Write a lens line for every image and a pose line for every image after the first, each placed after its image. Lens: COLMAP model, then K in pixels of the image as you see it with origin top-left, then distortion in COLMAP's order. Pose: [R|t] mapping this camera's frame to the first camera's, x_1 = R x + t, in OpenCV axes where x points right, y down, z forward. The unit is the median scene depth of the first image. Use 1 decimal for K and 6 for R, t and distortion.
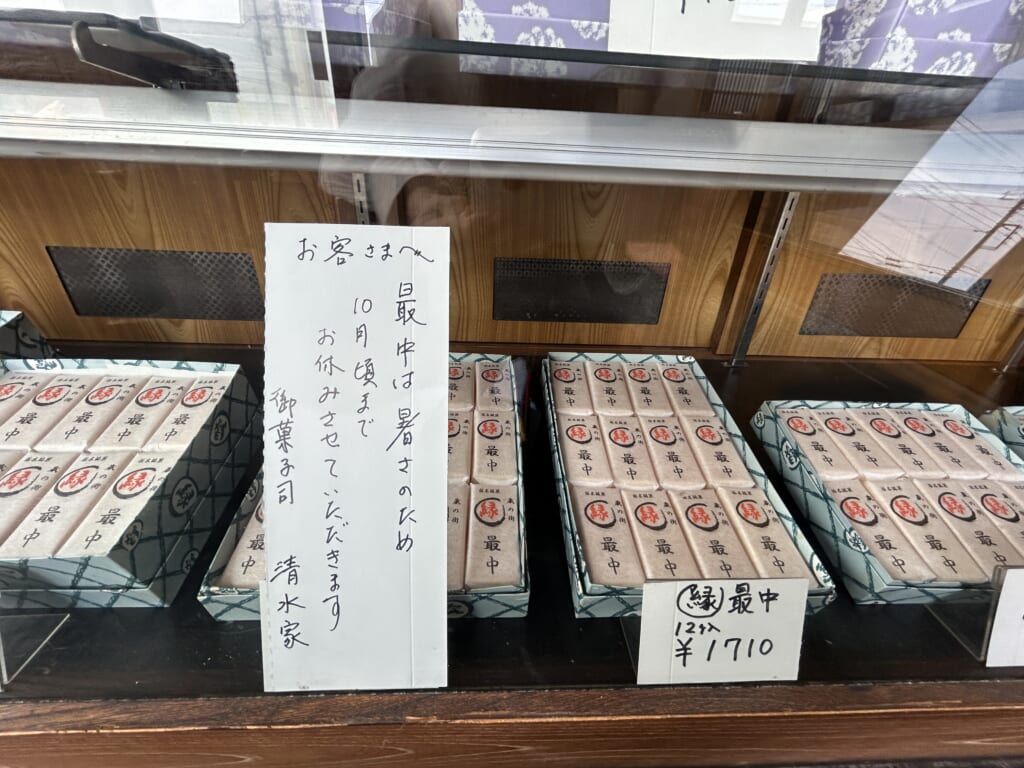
lens RADIAL K [[414.2, 0, 512.0], [0, 414.2, 384.0], [0, 0, 1]] dist [0.001535, 0.000279]
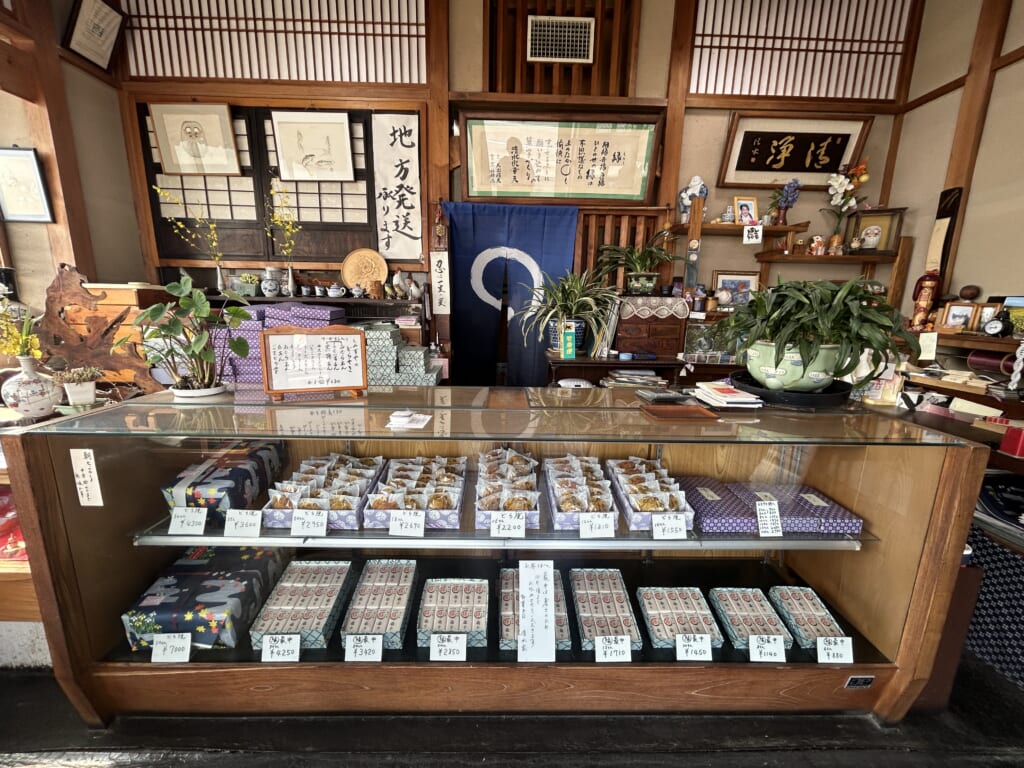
lens RADIAL K [[414.2, 0, 512.0], [0, 414.2, 384.0], [0, 0, 1]] dist [0.001535, 0.000279]
pose [[0.999430, -0.023721, -0.024021, -0.359904], [0.015410, 0.953635, -0.300572, -0.685176], [0.030037, 0.300031, 0.953456, -3.466204]]
